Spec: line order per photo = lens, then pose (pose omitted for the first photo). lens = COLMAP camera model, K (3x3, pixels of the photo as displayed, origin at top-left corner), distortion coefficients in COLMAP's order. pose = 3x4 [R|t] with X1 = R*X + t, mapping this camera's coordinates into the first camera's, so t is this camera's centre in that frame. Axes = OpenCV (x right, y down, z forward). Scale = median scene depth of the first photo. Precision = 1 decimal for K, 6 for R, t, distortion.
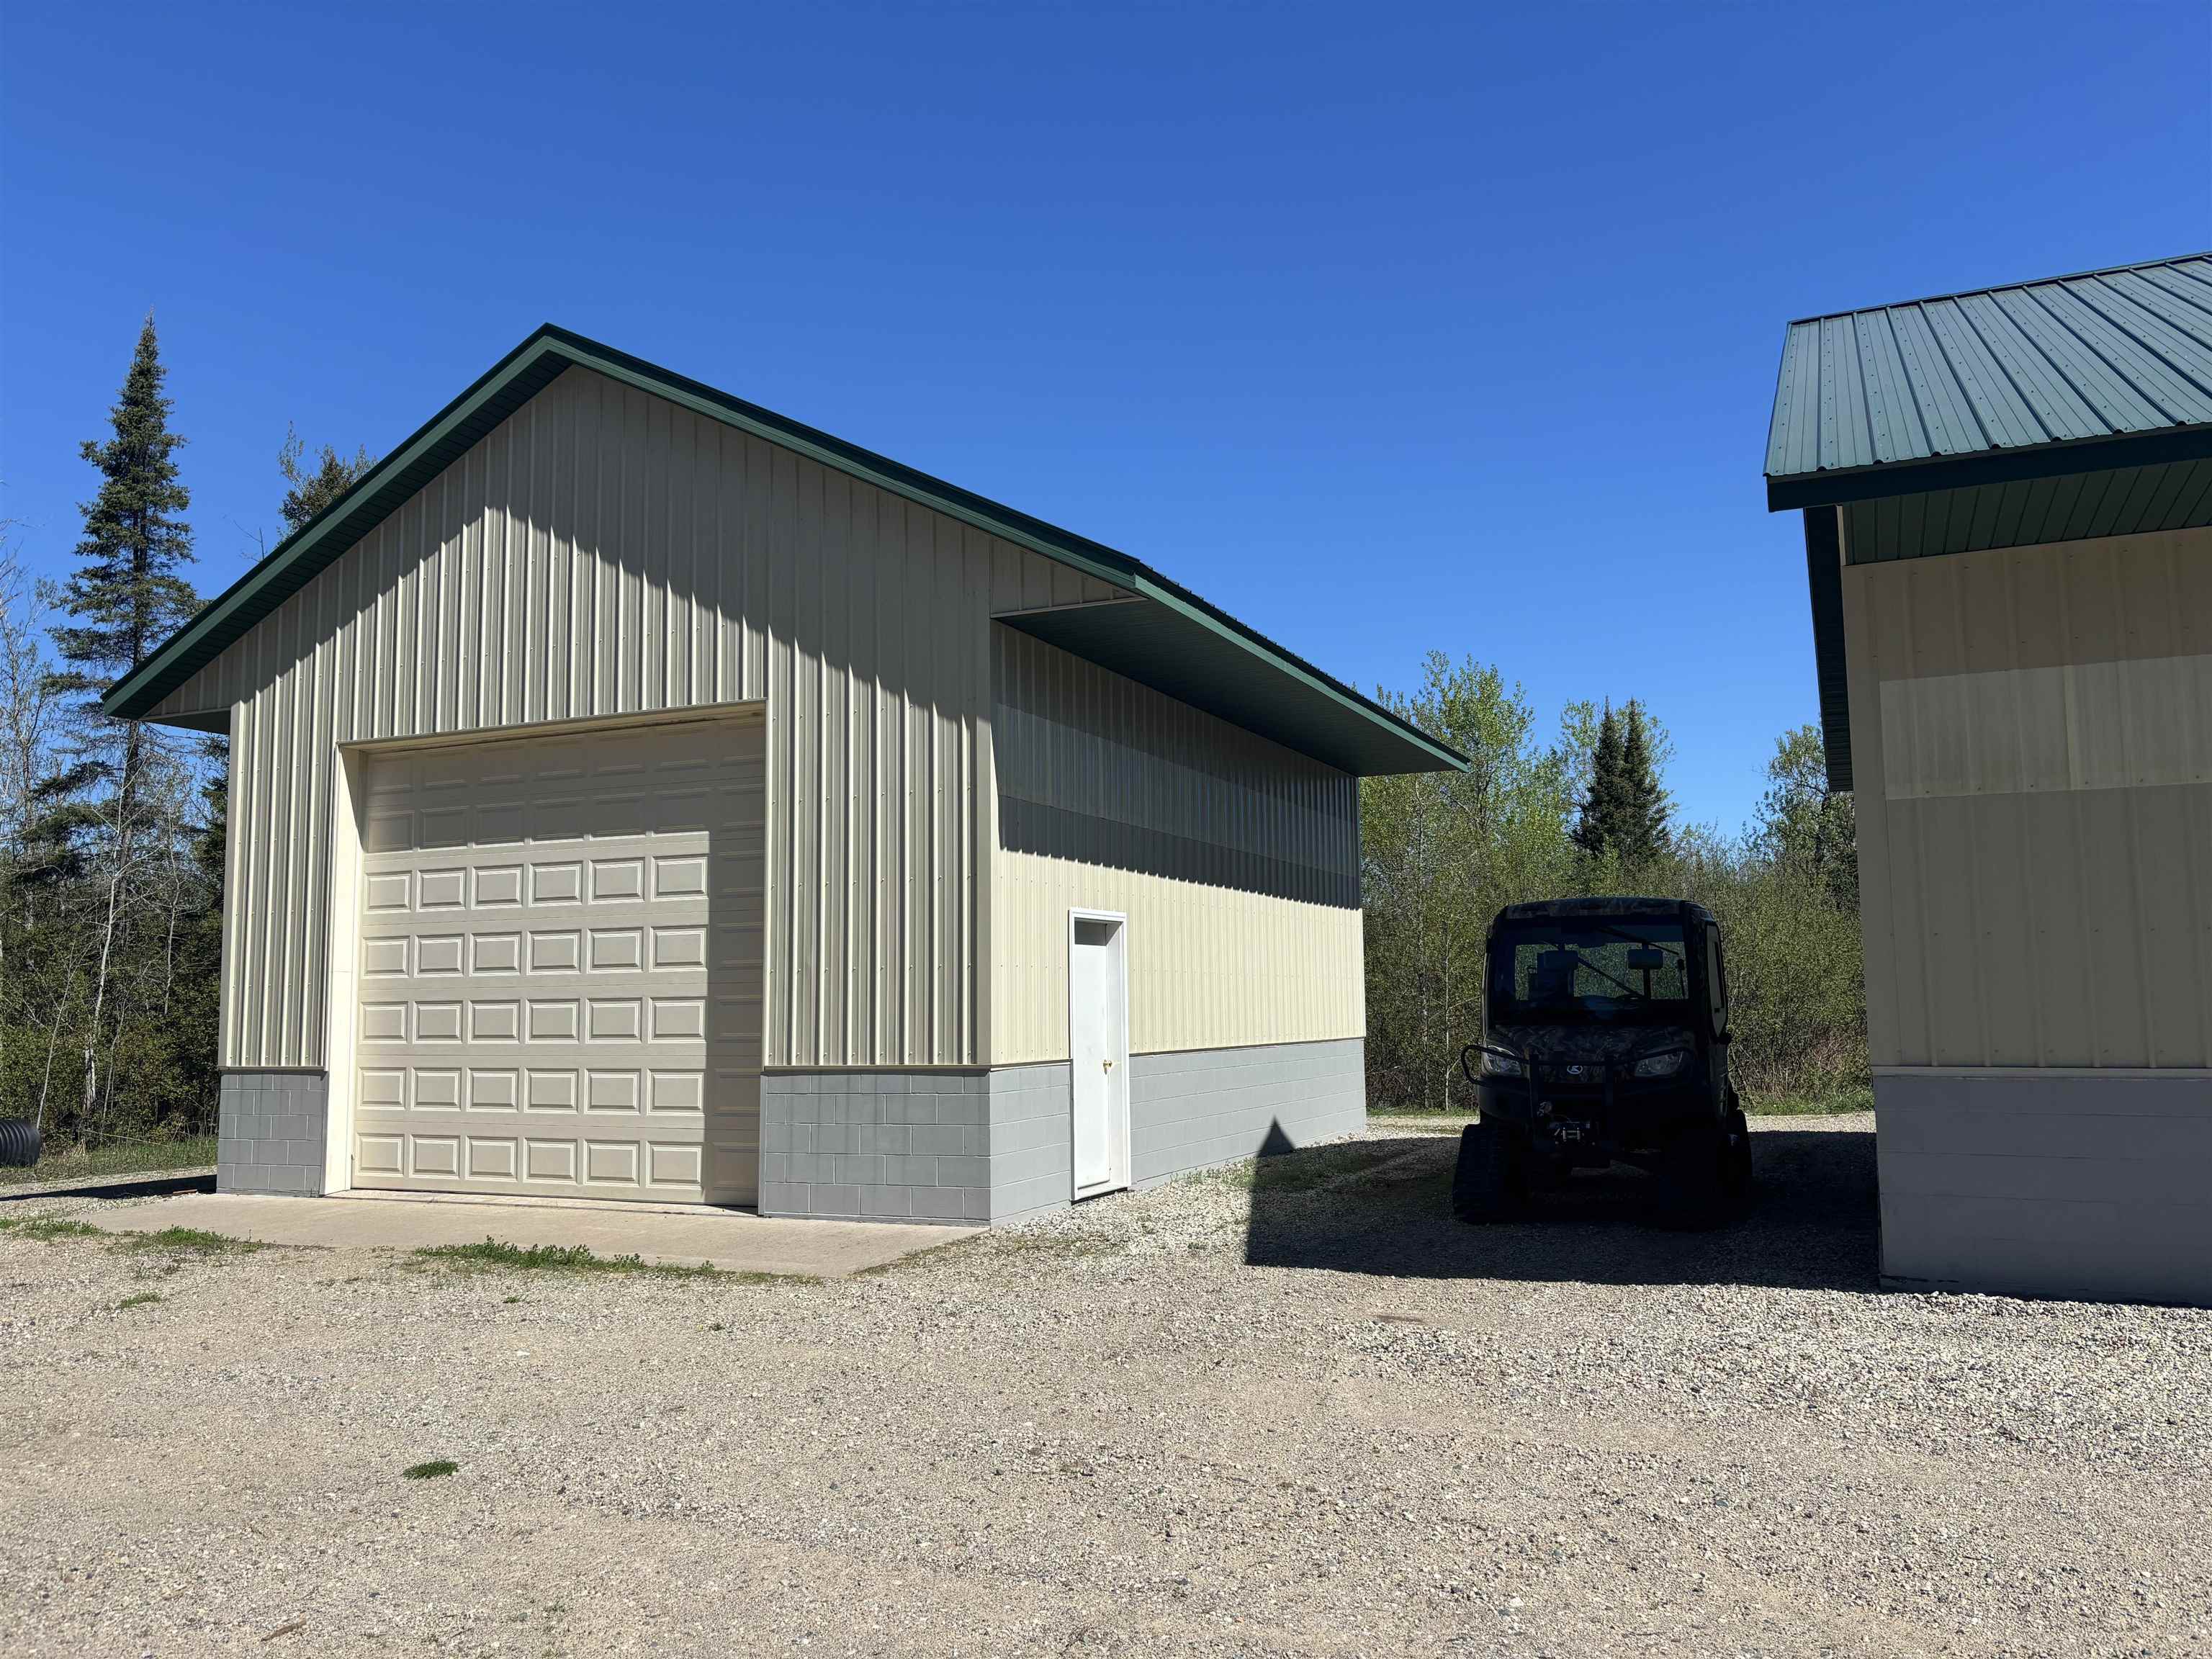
lens RADIAL K [[1689.4, 0, 1106.0], [0, 1689.4, 829.5], [0, 0, 1]] dist [0.006153, -0.000157]
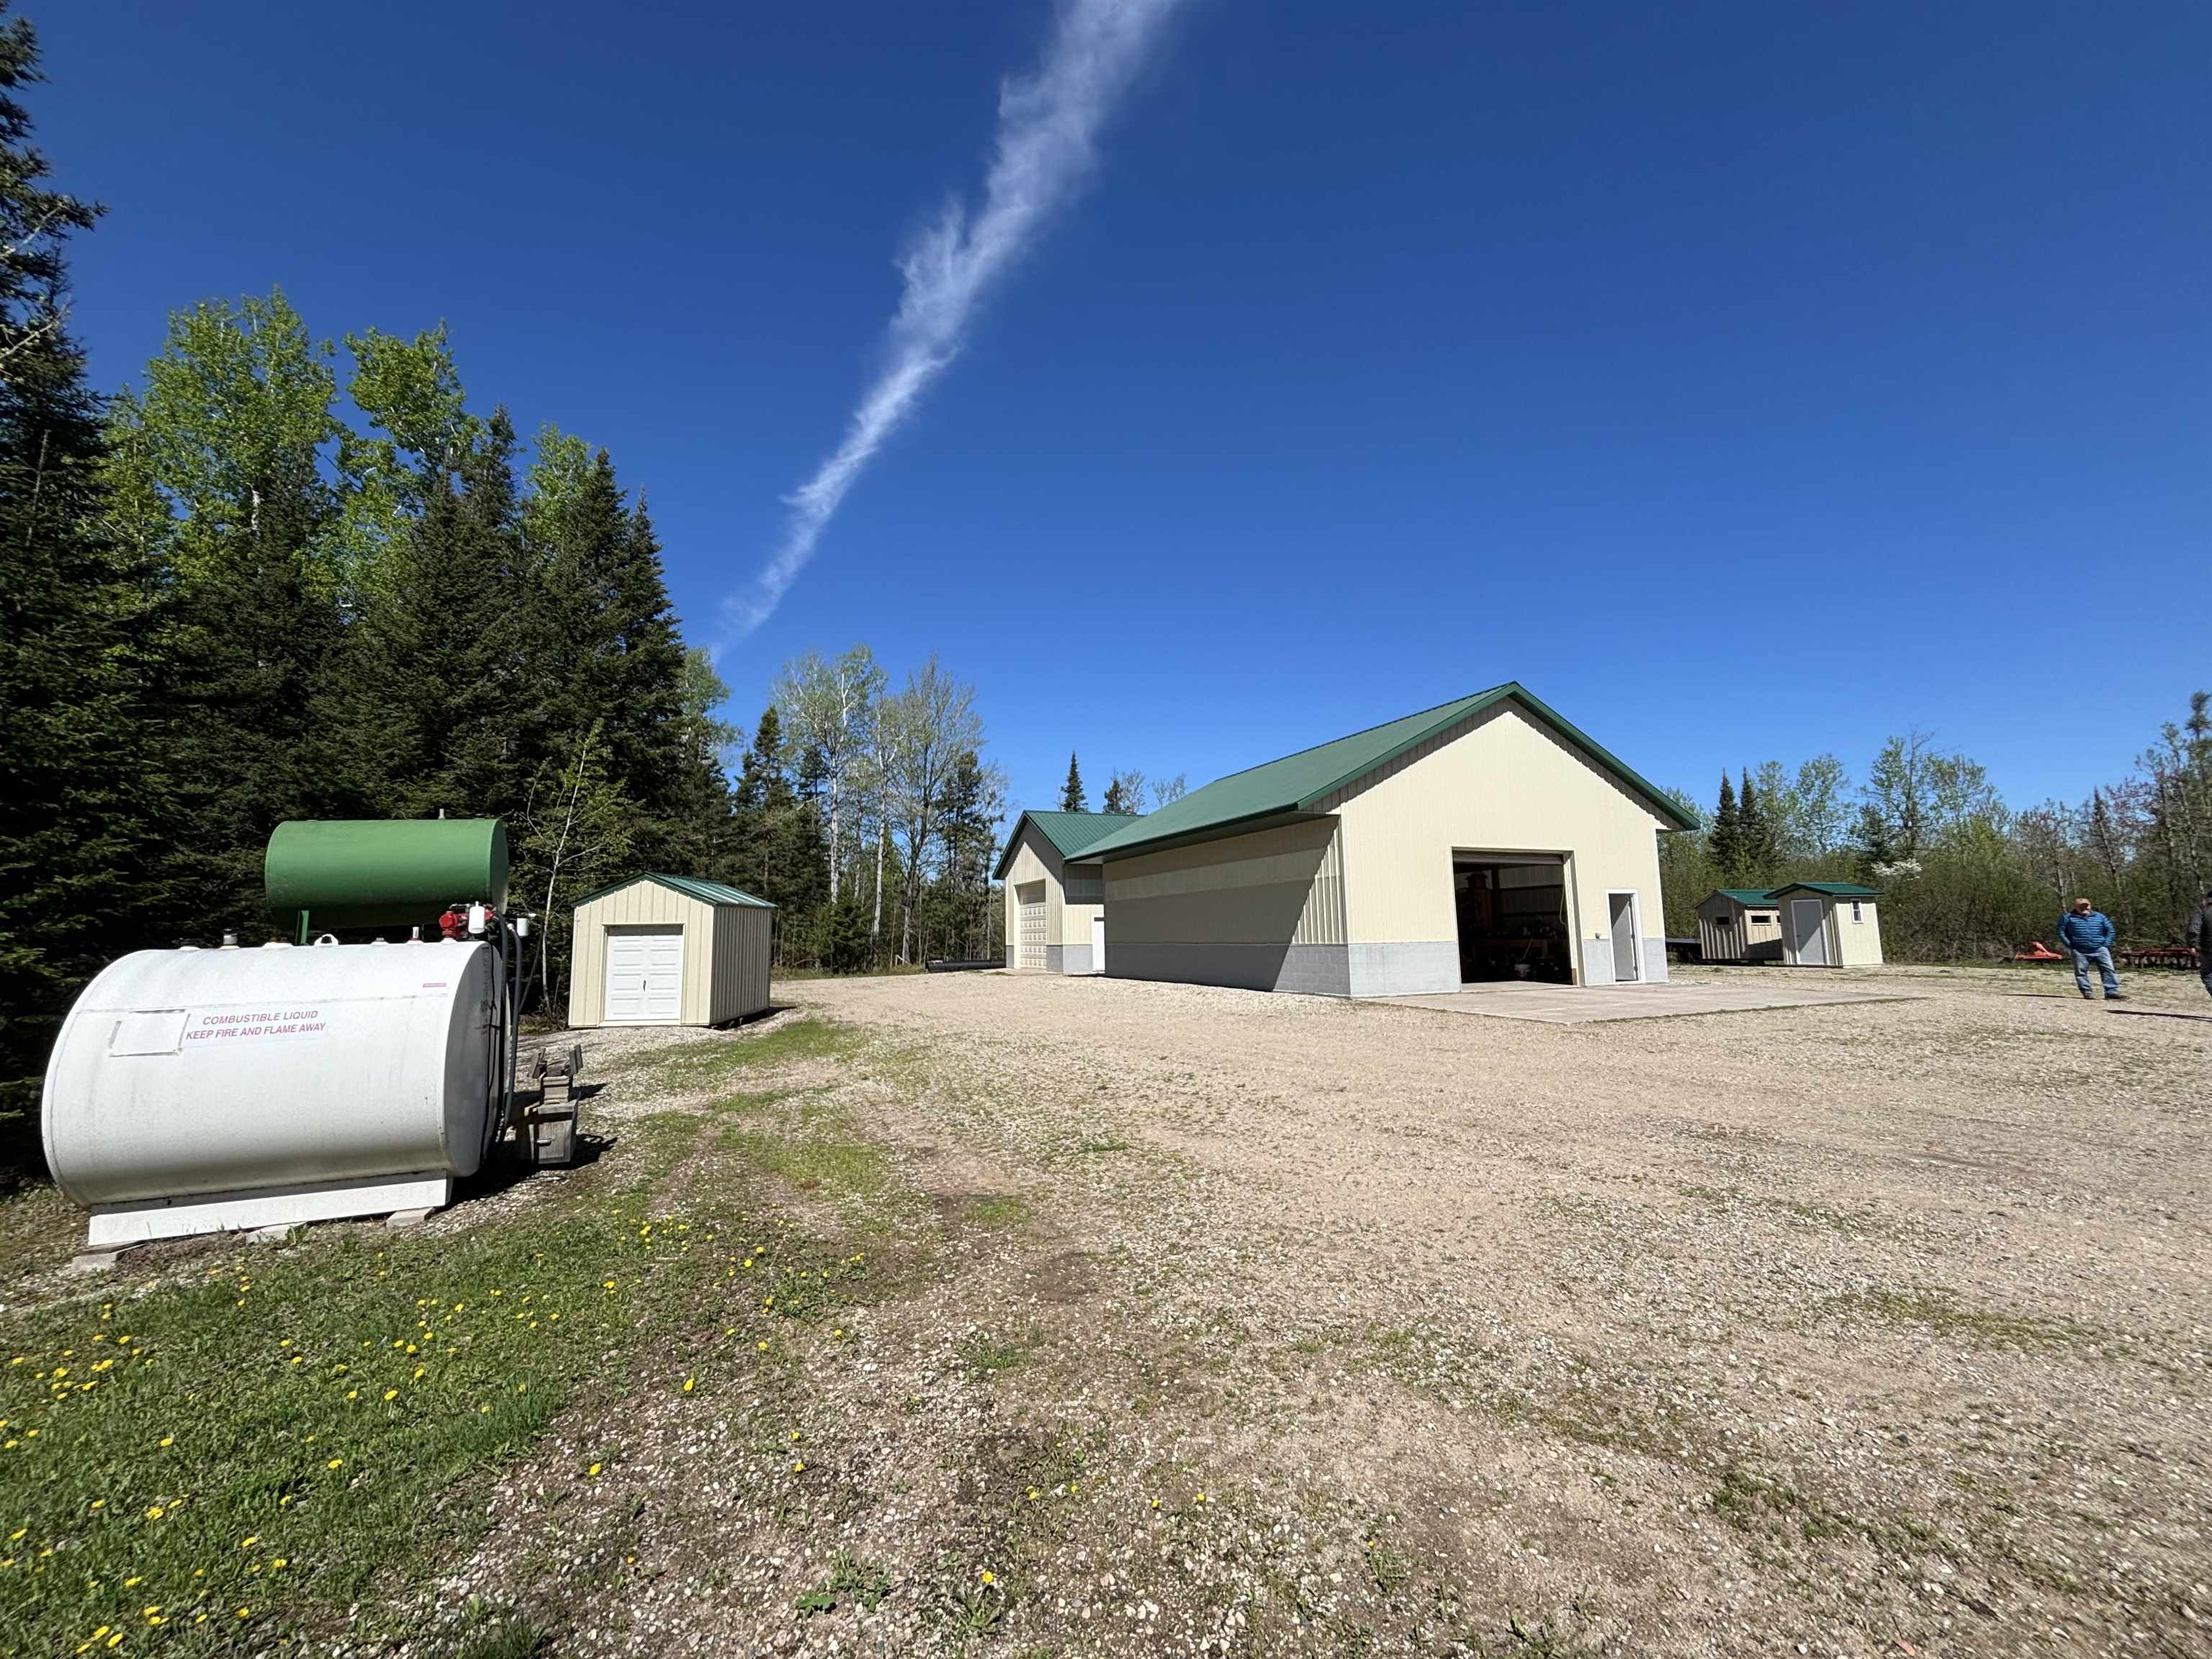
lens RADIAL K [[907.3, 0, 1106.0], [0, 907.3, 829.5], [0, 0, 1]] dist [-0.000160, 0.000891]
pose [[0.736959, -0.078785, -0.671330, 1.779947], [0.077372, 0.996488, -0.032008, -0.117135], [0.671494, -0.028354, 0.740467, -0.982902]]
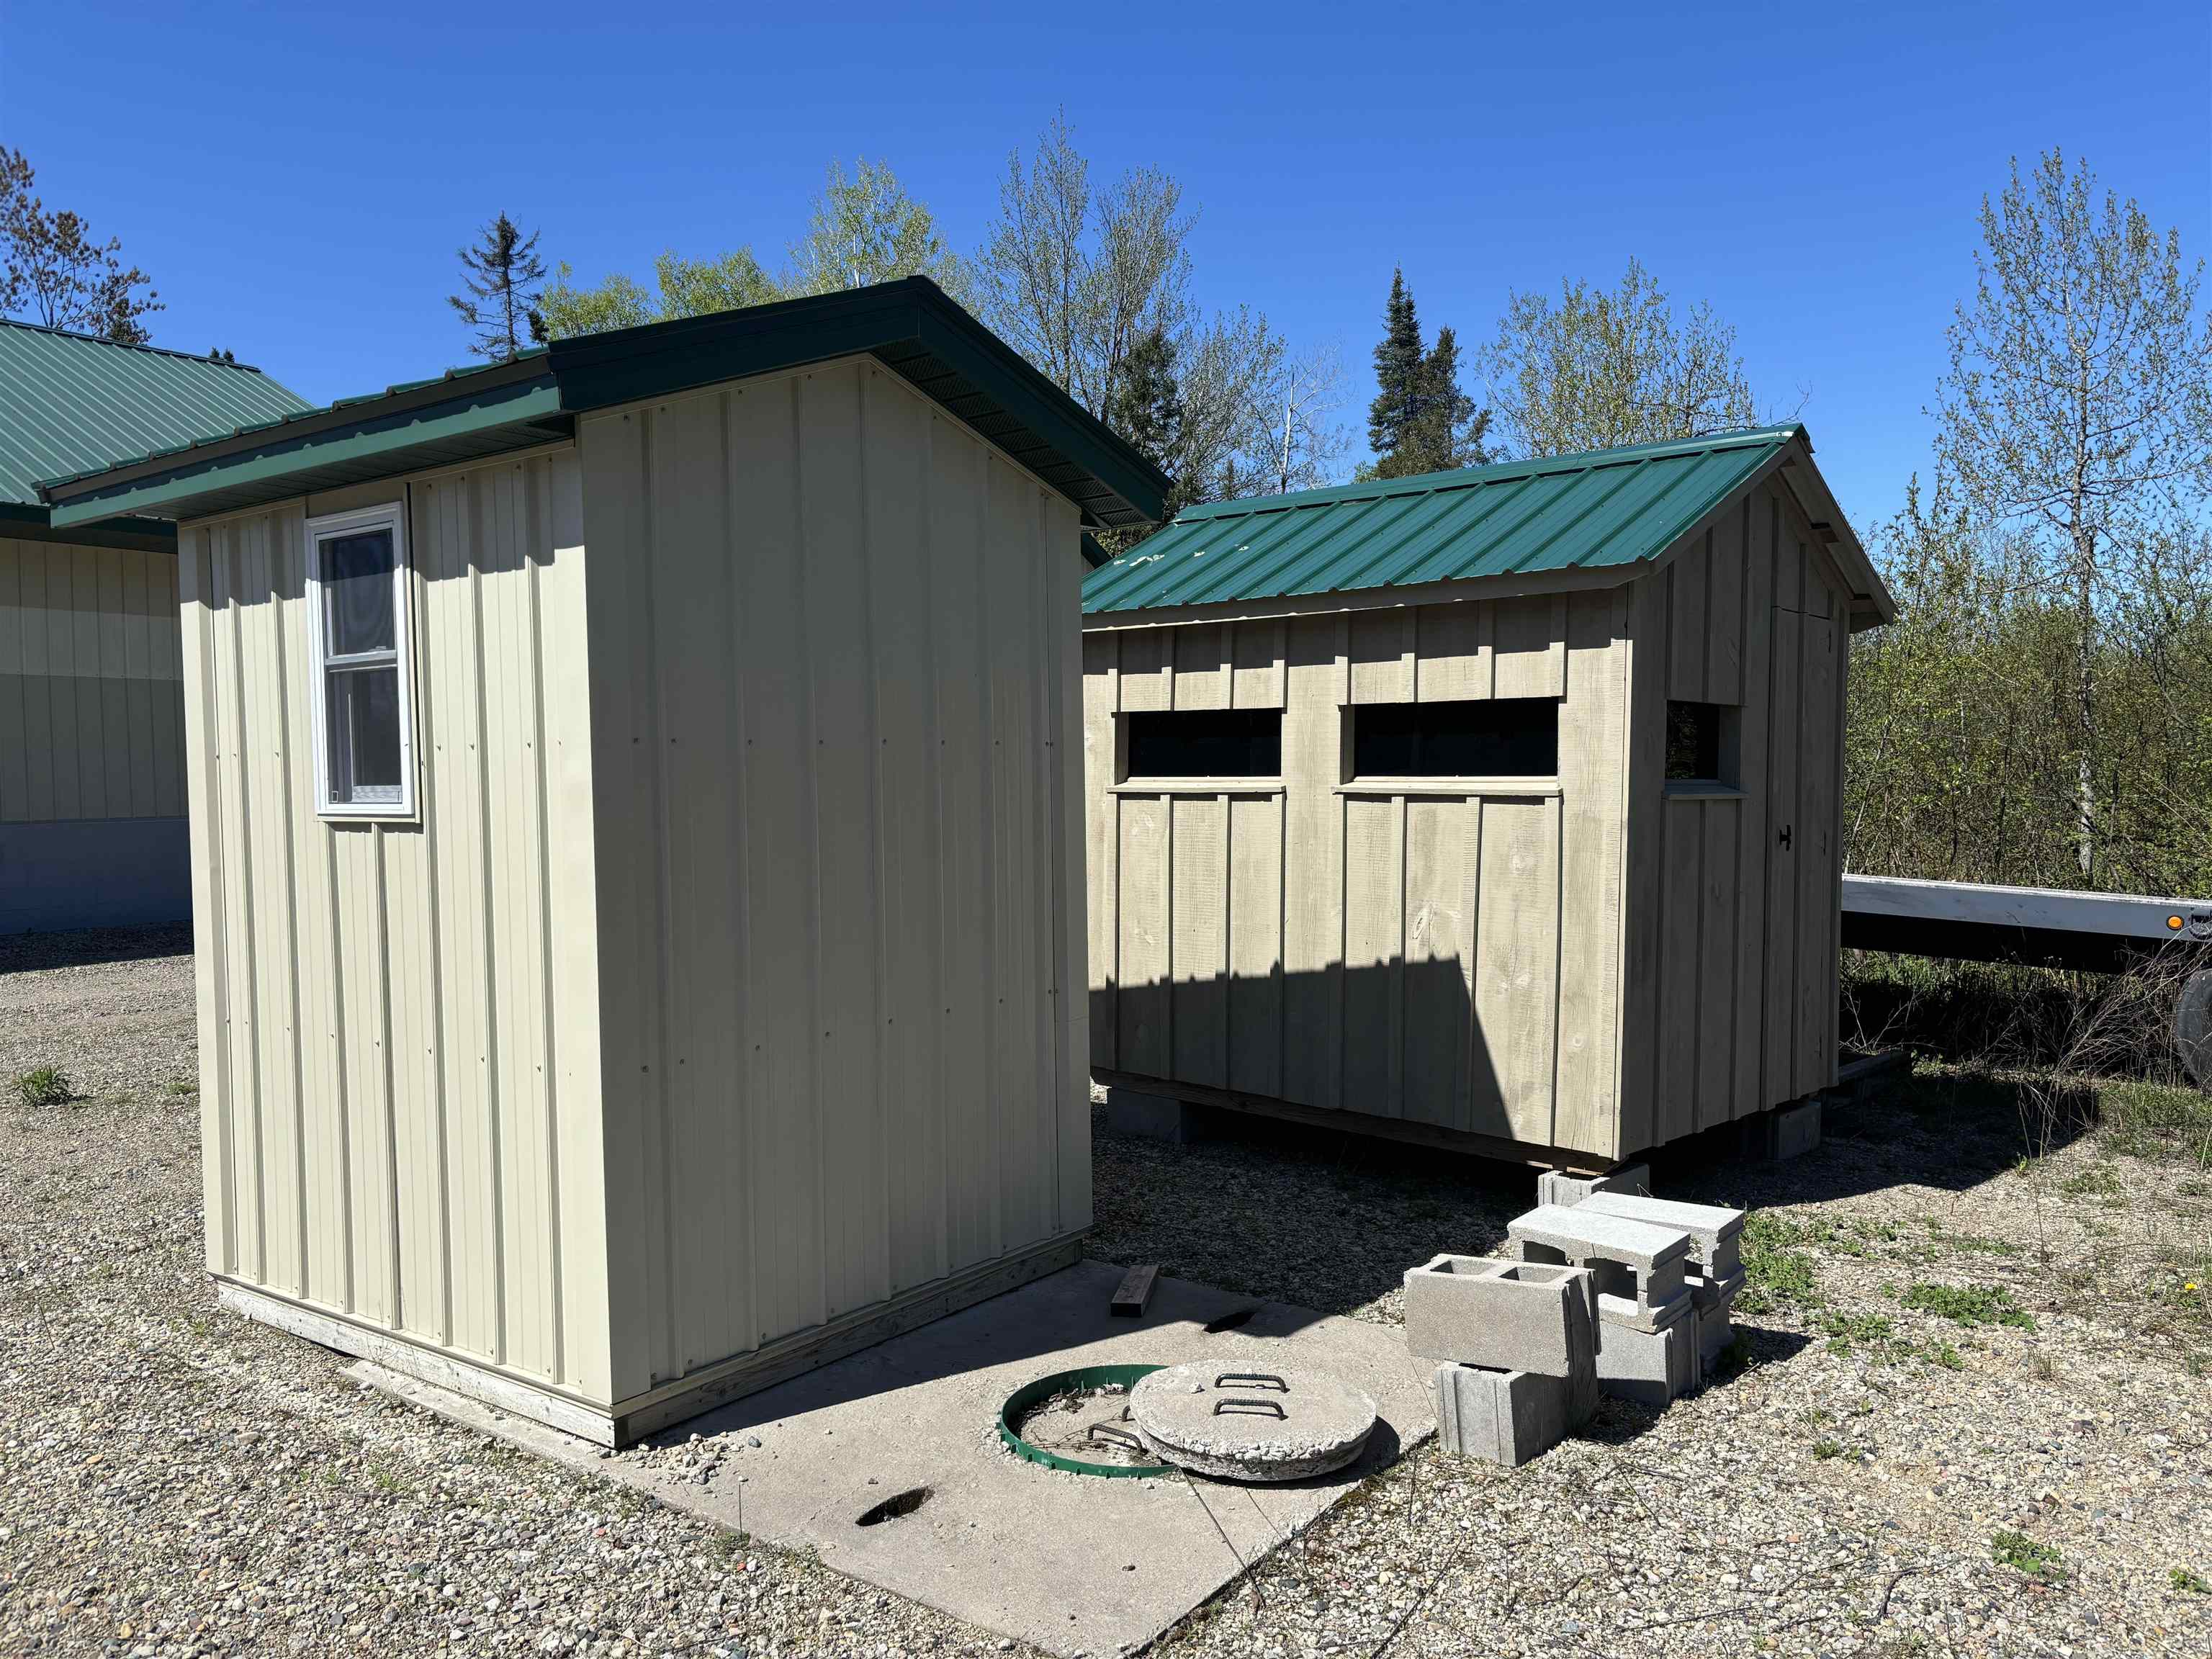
lens RADIAL K [[1689.4, 0, 1106.0], [0, 1689.4, 829.5], [0, 0, 1]] dist [0.006153, -0.000157]
pose [[-0.207232, 0.052958, -0.976857, 1.922787], [0.121921, 0.992147, 0.027923, 0.179995], [0.970665, -0.113313, -0.212062, 1.977517]]
